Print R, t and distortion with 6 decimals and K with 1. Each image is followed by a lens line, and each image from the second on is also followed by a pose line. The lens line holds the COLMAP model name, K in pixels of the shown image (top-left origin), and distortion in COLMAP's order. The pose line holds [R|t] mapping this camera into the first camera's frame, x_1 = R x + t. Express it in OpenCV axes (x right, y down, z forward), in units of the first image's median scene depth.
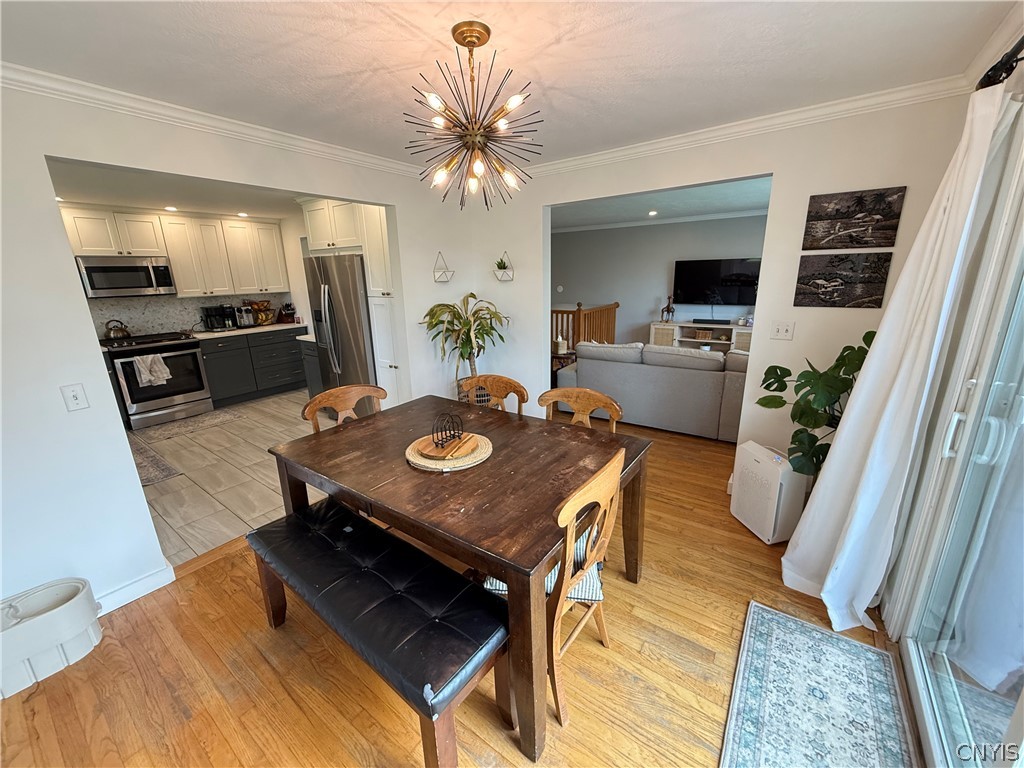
lens RADIAL K [[407.5, 0, 510.2], [0, 407.5, 384.1], [0, 0, 1]] dist [0.002064, -0.000768]
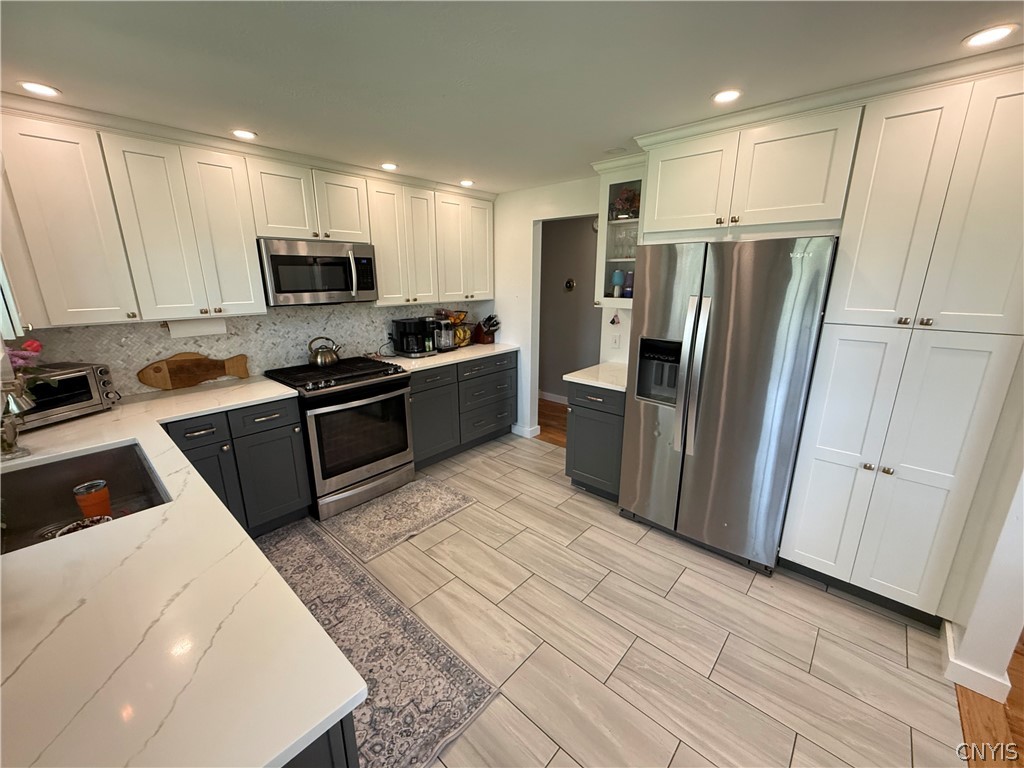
lens RADIAL K [[407.5, 0, 512.5], [0, 407.5, 386.0], [0, 0, 1]] dist [0.002064, -0.000768]
pose [[0.995067, 0.045754, -0.088023, -0.524867], [-0.046267, 0.998922, -0.003787, -0.091347], [0.087755, 0.007841, 0.996111, 0.364523]]
